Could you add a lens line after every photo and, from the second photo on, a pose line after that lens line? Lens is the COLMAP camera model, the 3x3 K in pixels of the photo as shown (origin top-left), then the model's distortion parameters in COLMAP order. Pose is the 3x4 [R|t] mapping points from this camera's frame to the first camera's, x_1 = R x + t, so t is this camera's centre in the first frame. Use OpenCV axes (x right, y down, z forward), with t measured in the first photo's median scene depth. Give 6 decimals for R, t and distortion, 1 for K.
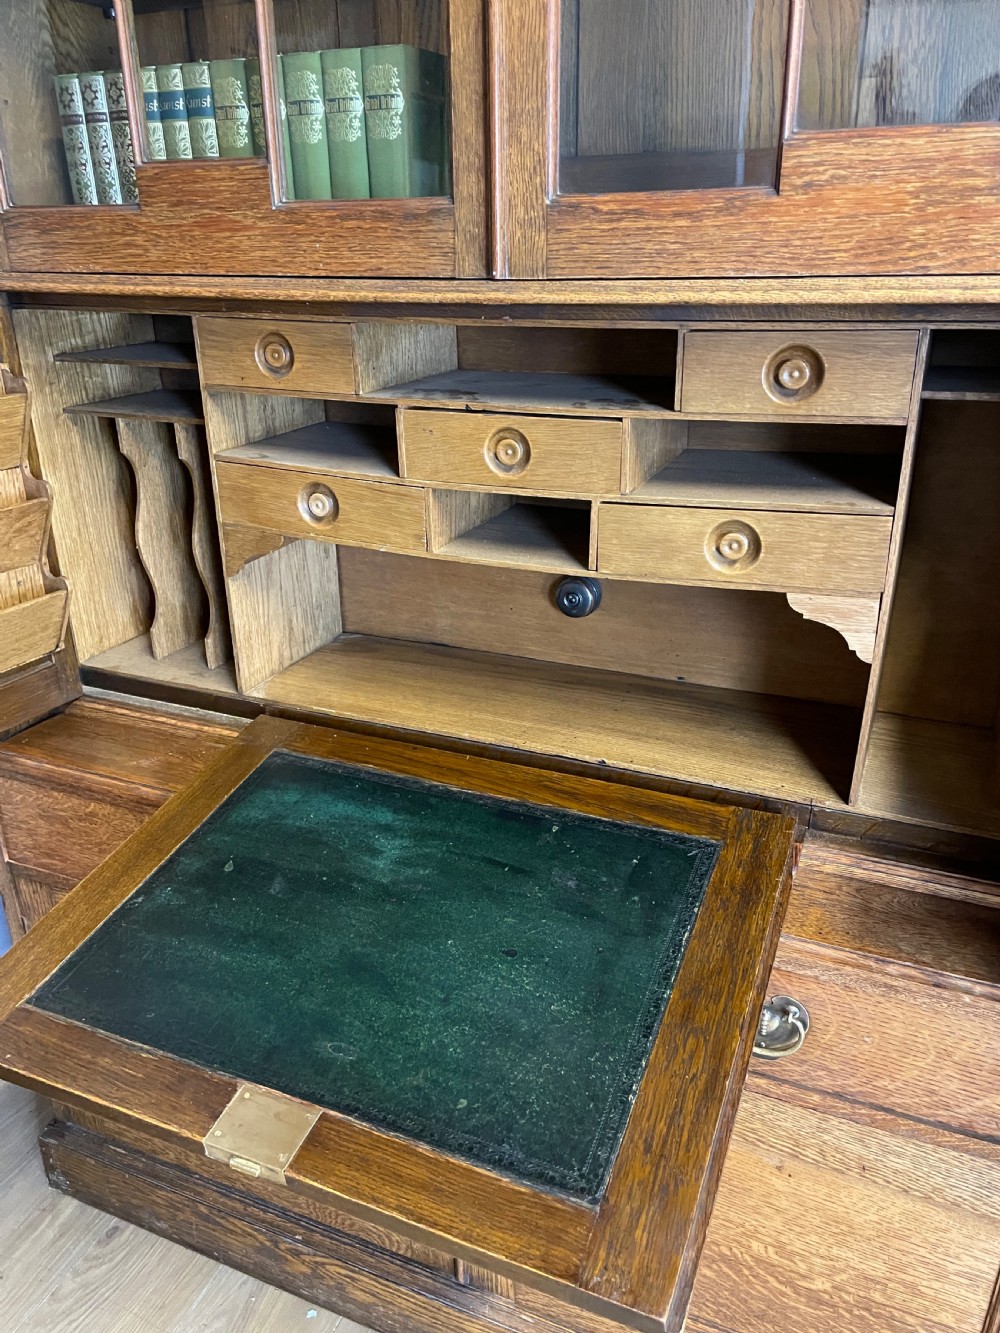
lens RADIAL K [[1008.7, 0, 492.7], [0, 1008.7, 676.5], [0, 0, 1]] dist [0.099032, -0.125381]
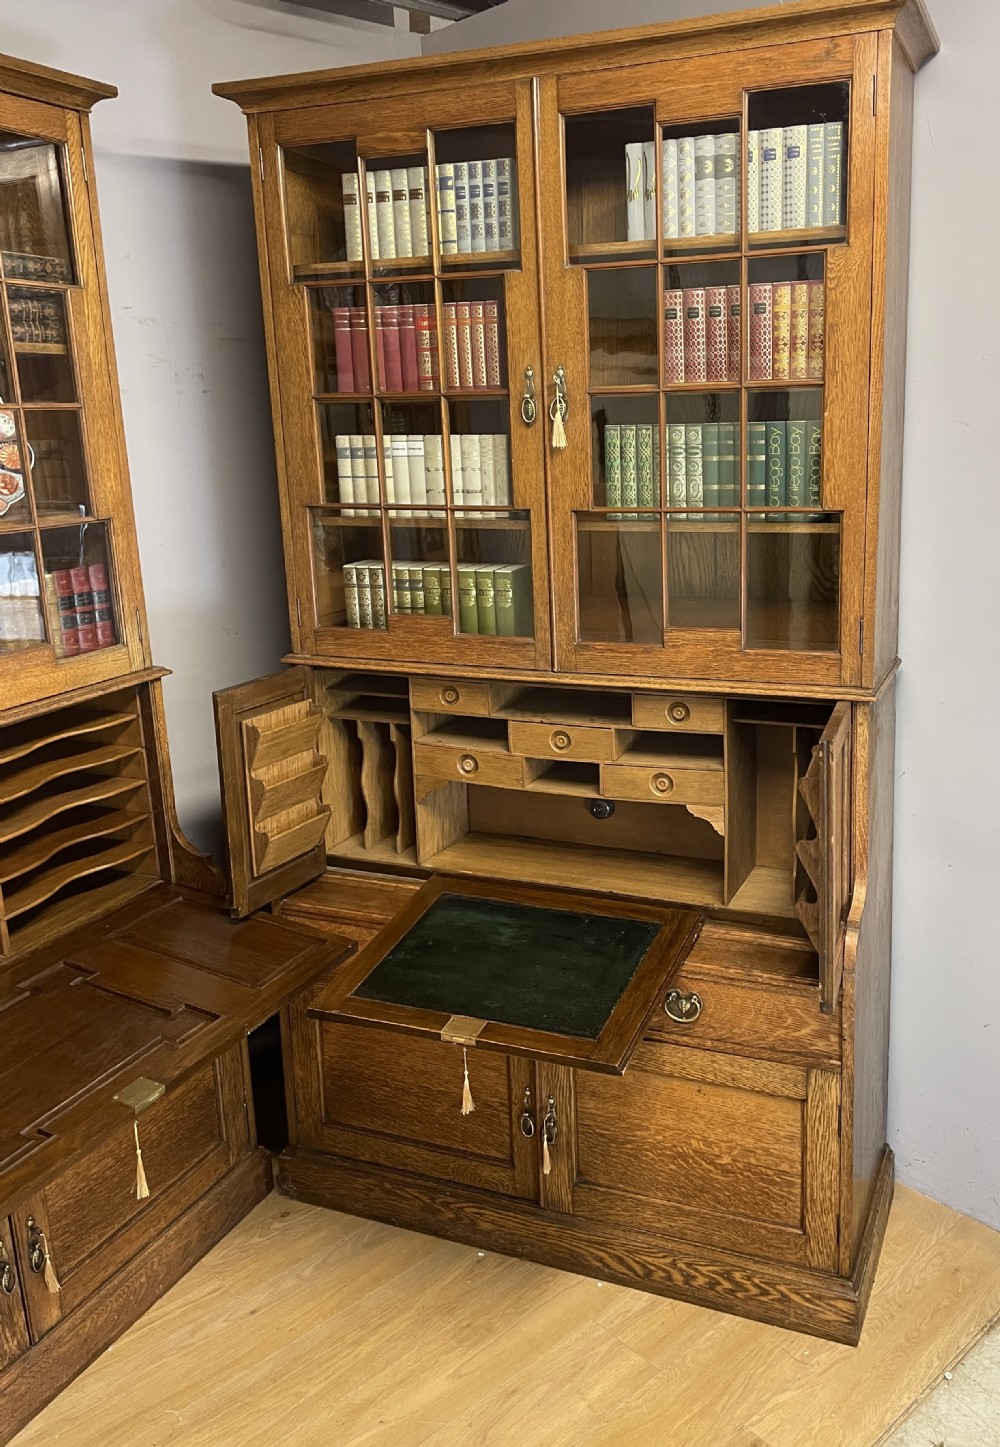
lens RADIAL K [[1203.6, 0, 593.7], [0, 1203.6, 655.0], [0, 0, 1]] dist [0.097332, -0.126937]
pose [[0.999529, -0.018435, 0.024542, 0.024906], [0.022988, 0.979415, -0.200546, 0.110390], [-0.020340, 0.201015, 0.979377, -1.500962]]
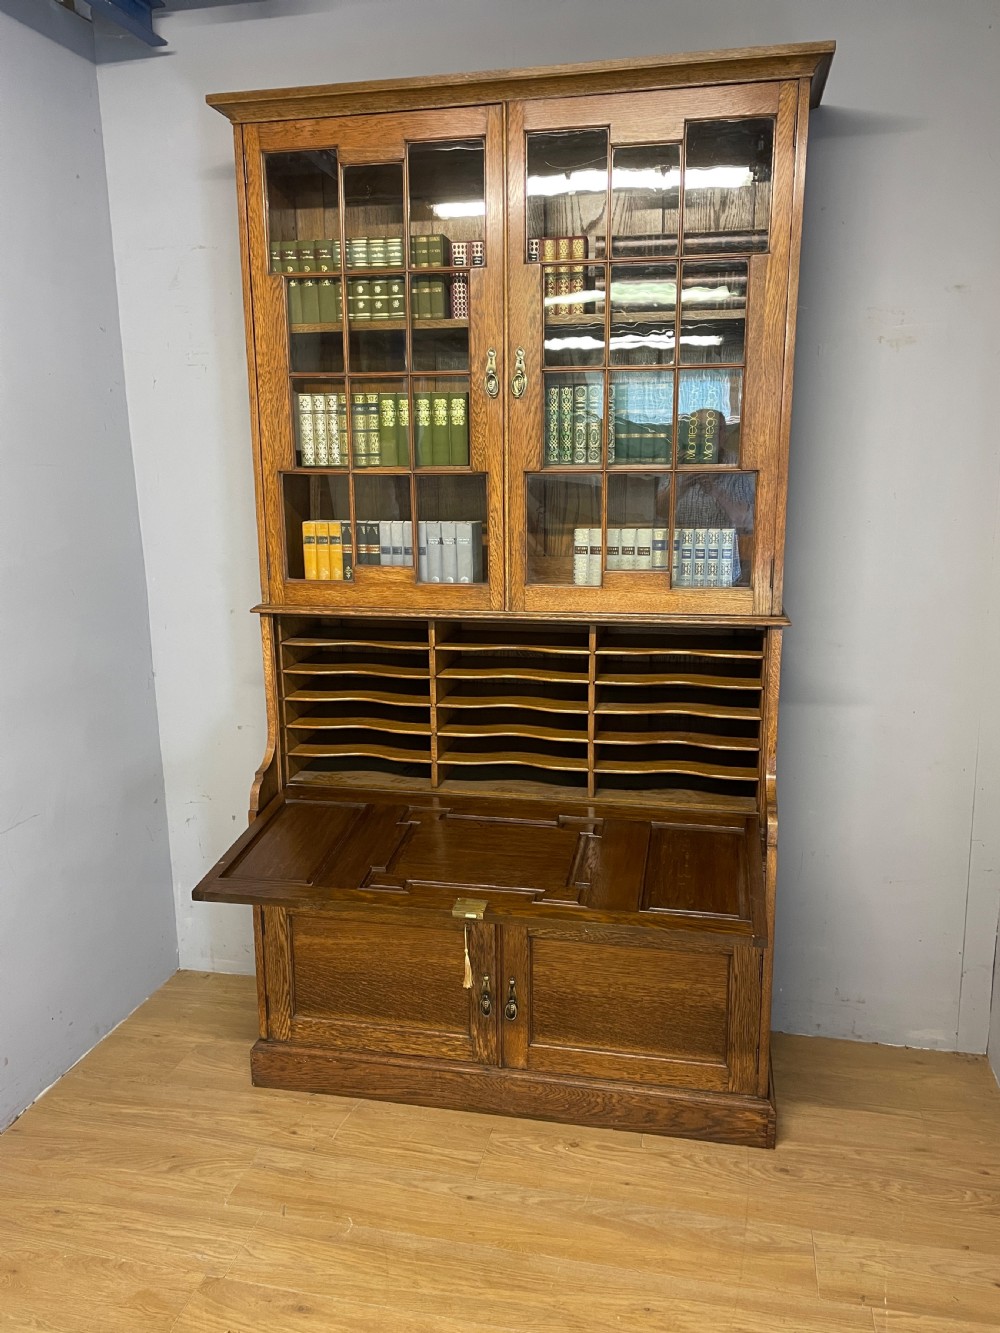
lens RADIAL K [[1008.7, 0, 502.8], [0, 1008.7, 664.3], [0, 0, 1]] dist [0.099032, -0.125381]
pose [[0.224959, 0.215732, -0.950186, 1.216172], [-0.385362, 0.915370, 0.116592, -0.335415], [0.894924, 0.339937, 0.289056, -0.115560]]
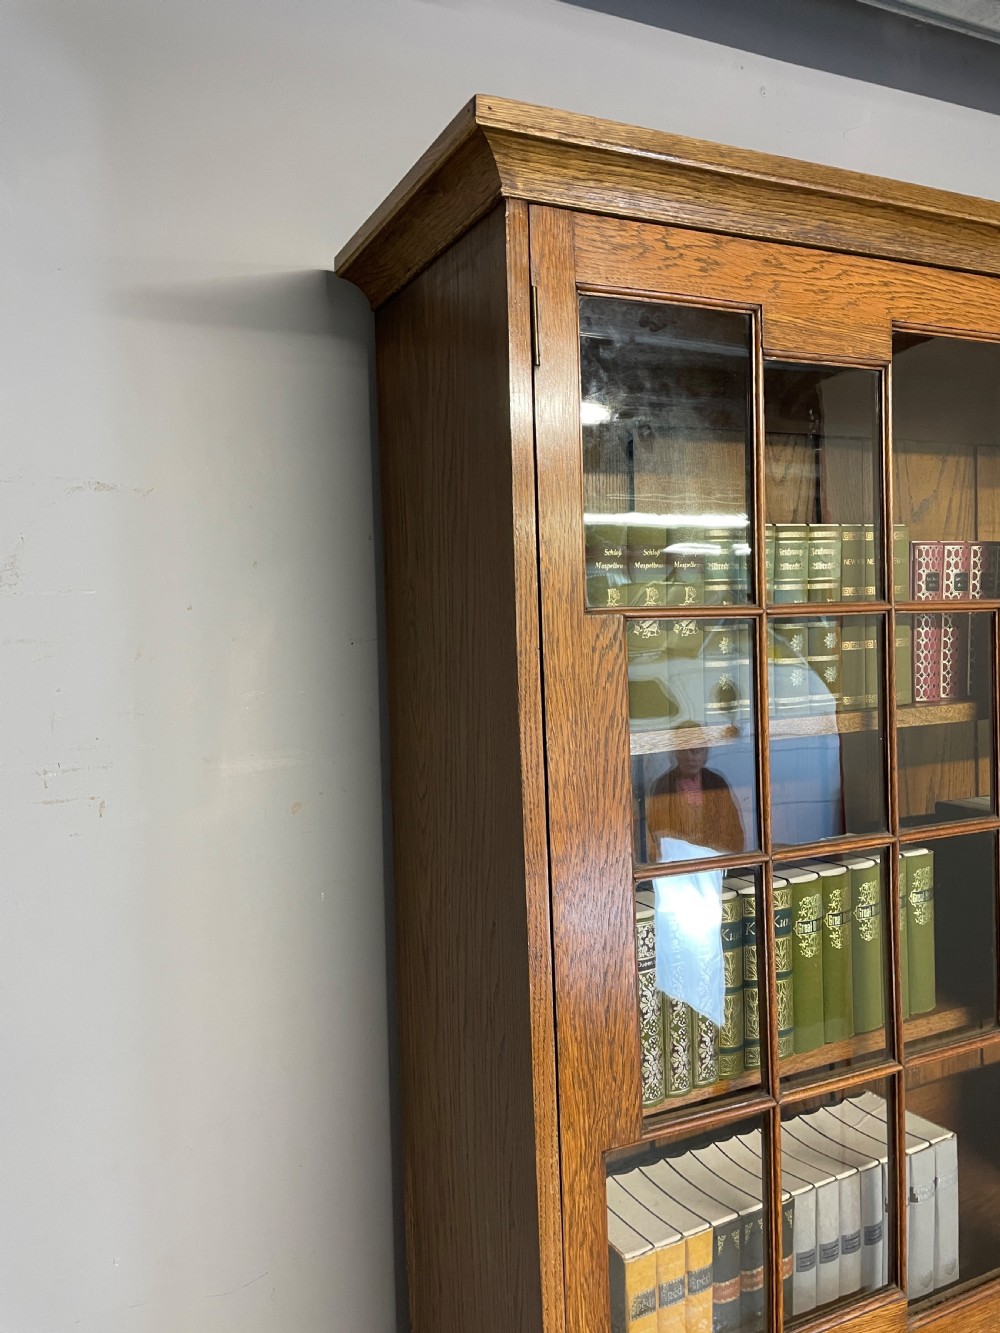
lens RADIAL K [[1008.7, 0, 487.9], [0, 1008.7, 665.6], [0, 0, 1]] dist [0.099032, -0.125381]
pose [[0.768268, 0.025437, -0.639623, -0.903465], [-0.239700, 0.937944, -0.250610, -0.409224], [0.593556, 0.345853, 0.726689, -0.866875]]
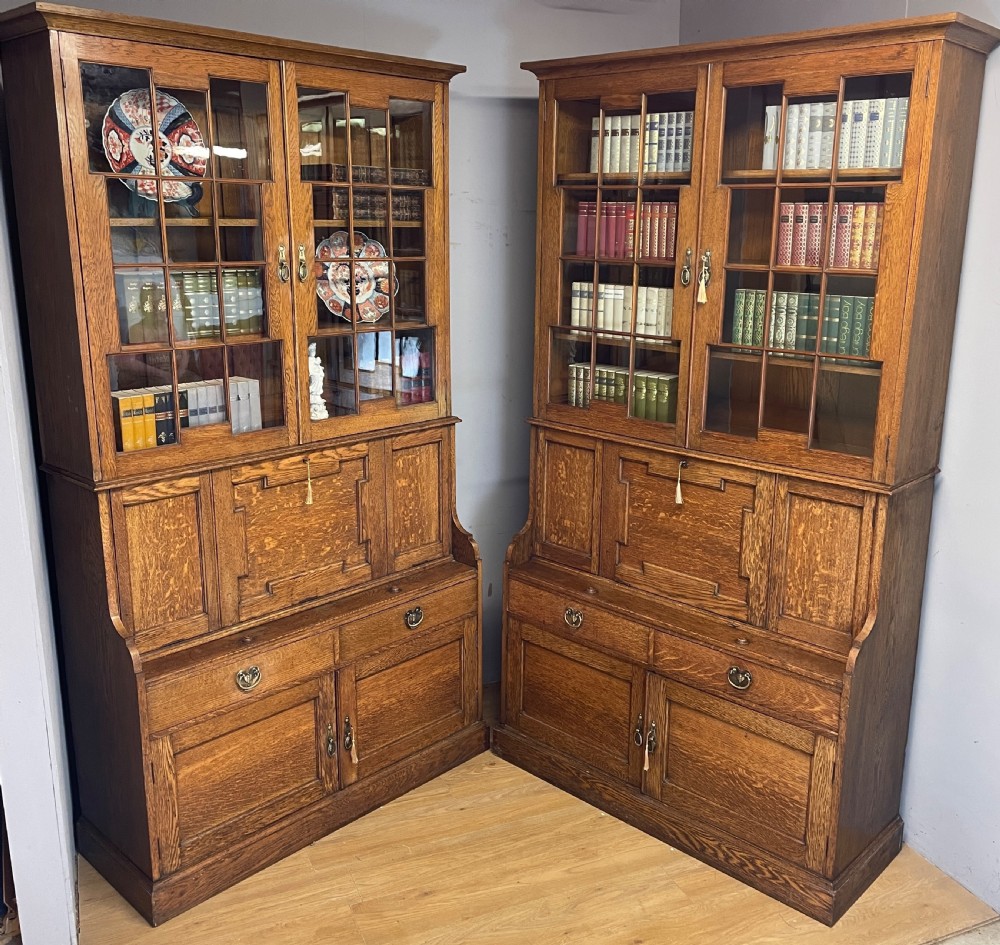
lens RADIAL K [[1000.3, 0, 514.4], [0, 1000.3, 448.7], [0, 0, 1]] dist [0.049168, 0.000000]
pose [[0.944113, 0.101921, -0.313469, 0.469364], [-0.155670, 0.976126, -0.151475, 0.200669], [0.290547, 0.191807, 0.937439, -2.135788]]
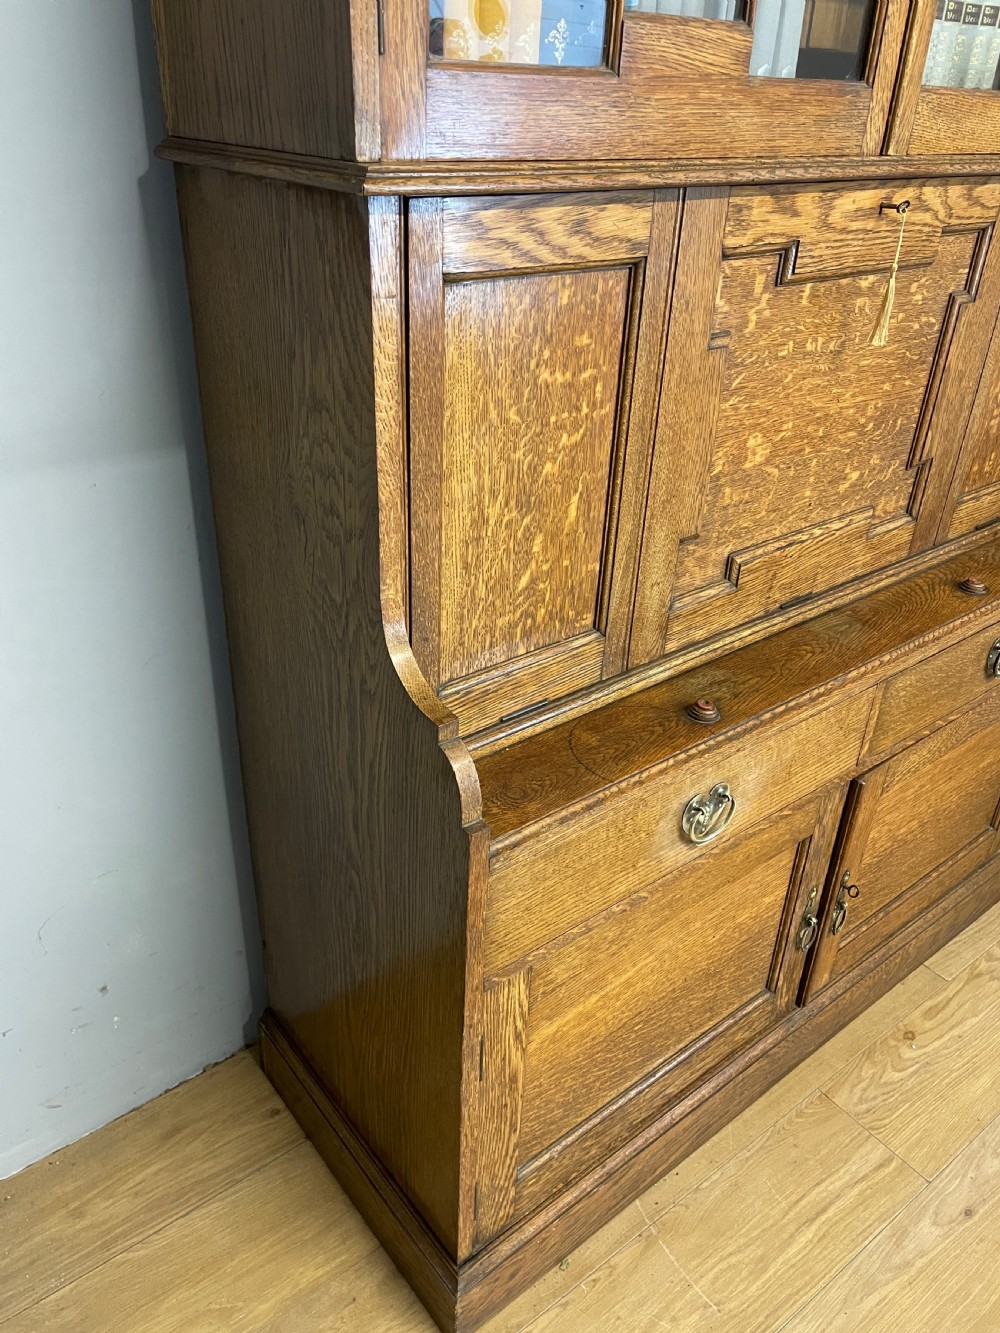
lens RADIAL K [[1008.7, 0, 492.3], [0, 1008.7, 667.4], [0, 0, 1]] dist [0.099032, -0.125381]
pose [[0.891257, 0.272573, -0.362442, -0.946592], [-0.231865, 0.960742, 0.152357, 0.261667], [0.389742, -0.051752, 0.919469, -0.601732]]
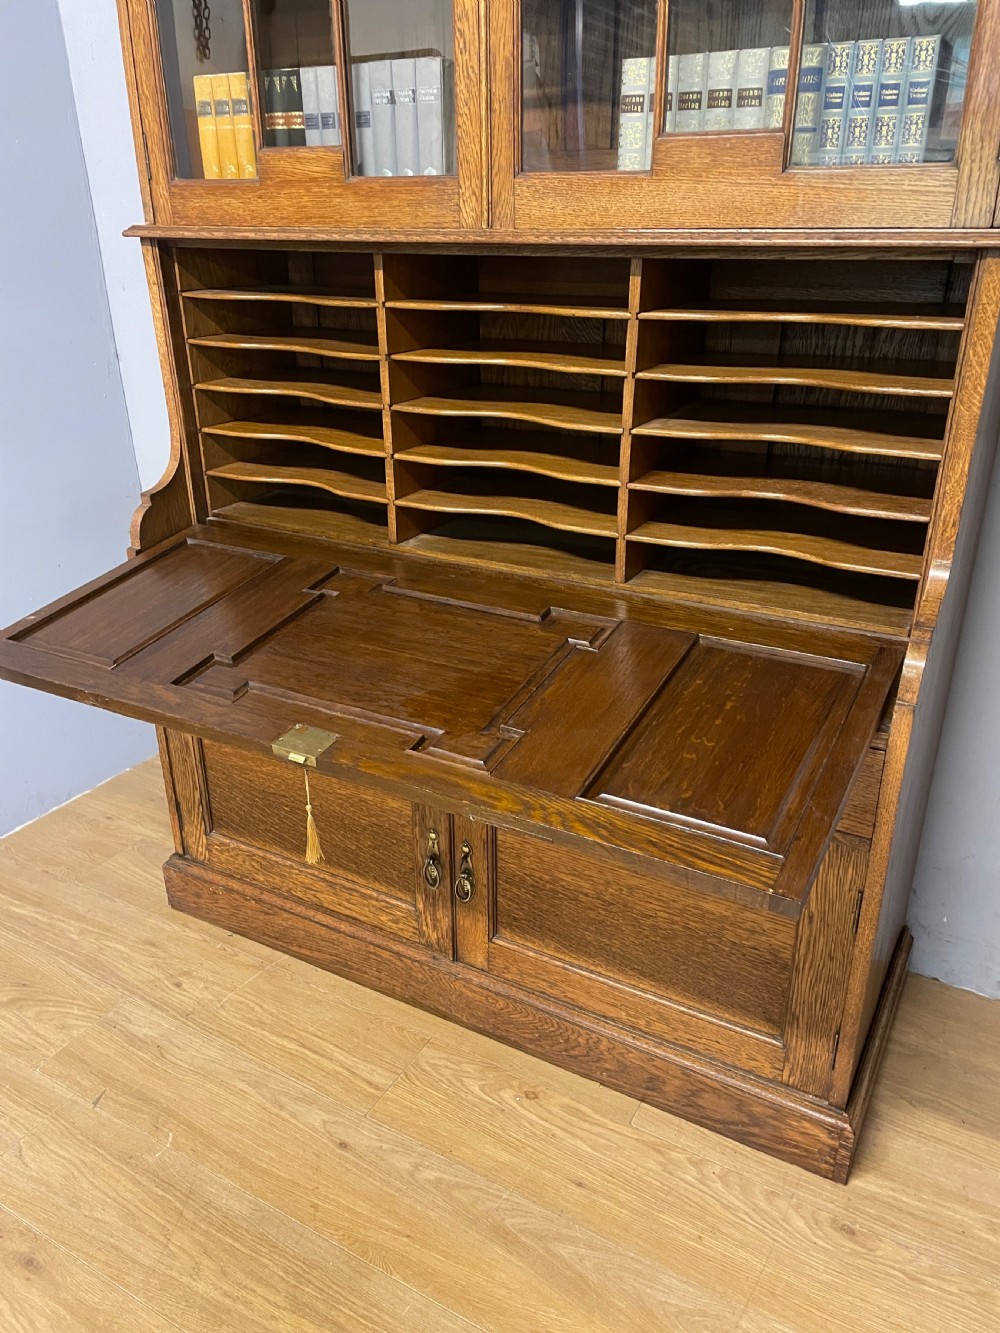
lens RADIAL K [[1008.7, 0, 501.9], [0, 1008.7, 671.7], [0, 0, 1]] dist [0.099032, -0.125381]
pose [[-0.081500, 0.433509, -0.897456, 0.353555], [-0.389125, 0.815147, 0.429088, -0.286072], [0.917572, 0.384194, 0.102255, 0.656843]]
